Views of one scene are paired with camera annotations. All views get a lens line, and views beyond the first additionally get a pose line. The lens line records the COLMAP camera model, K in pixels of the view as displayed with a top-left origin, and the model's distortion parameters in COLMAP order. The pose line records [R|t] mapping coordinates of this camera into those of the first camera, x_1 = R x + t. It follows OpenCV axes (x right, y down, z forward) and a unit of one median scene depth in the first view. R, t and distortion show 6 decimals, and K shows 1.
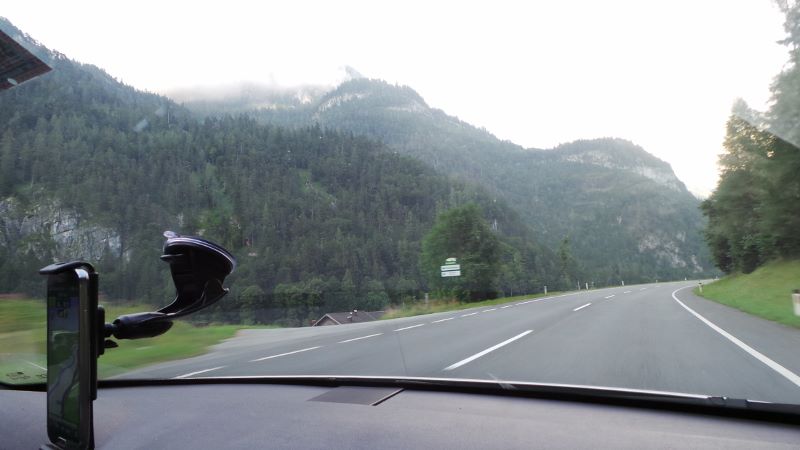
lens RADIAL K [[549.7, 0, 403.4], [0, 549.7, 226.9], [0, 0, 1]] dist [0.003048, 0.003485]
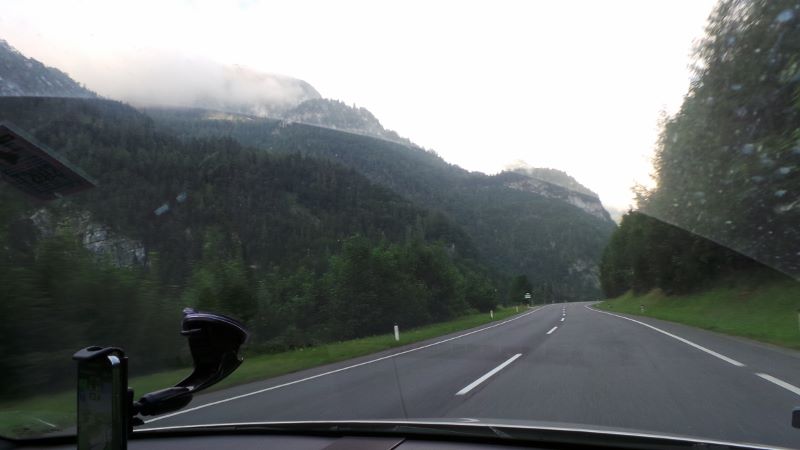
lens RADIAL K [[551.0, 0, 398.4], [0, 551.0, 244.2], [0, 0, 1]] dist [0.000008, 0.002421]
pose [[0.993319, 0.041118, 0.107831, -0.067755], [-0.042288, 0.999069, 0.008581, -0.014520], [-0.107378, -0.013083, 0.994132, -0.138788]]
